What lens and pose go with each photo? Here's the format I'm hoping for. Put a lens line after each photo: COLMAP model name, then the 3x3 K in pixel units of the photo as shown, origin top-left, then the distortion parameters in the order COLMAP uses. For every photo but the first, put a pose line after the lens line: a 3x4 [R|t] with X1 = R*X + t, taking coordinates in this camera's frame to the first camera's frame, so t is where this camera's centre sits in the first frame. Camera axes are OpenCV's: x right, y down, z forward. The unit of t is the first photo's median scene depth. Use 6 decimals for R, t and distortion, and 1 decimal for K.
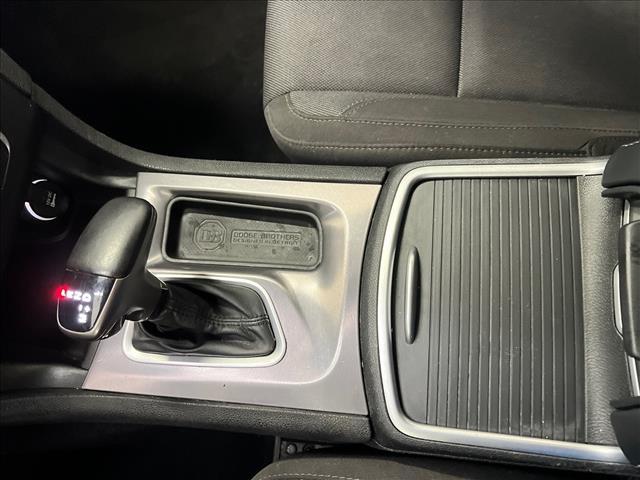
lens RADIAL K [[484.4, 0, 319.1], [0, 484.4, 241.1], [0, 0, 1]] dist [0.010614, -0.019705]
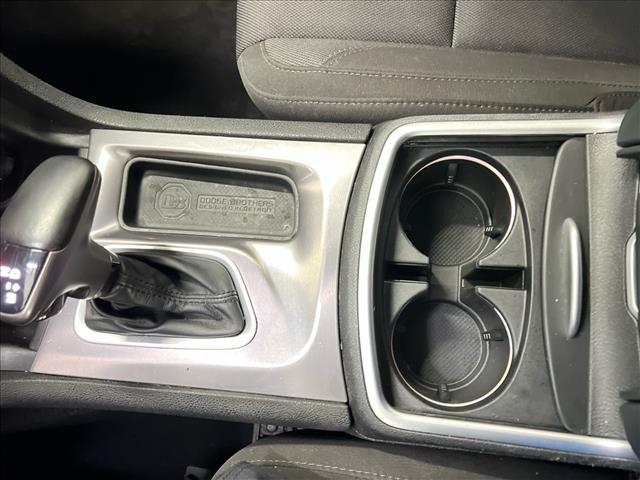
lens RADIAL K [[484.4, 0, 319.5], [0, 484.4, 240.5], [0, 0, 1]] dist [0.010614, -0.019705]
pose [[0.999729, 0.000712, 0.023276, 0.025337], [-0.002300, 0.997665, 0.068262, -0.000942], [-0.023173, -0.068297, 0.997396, 0.110056]]
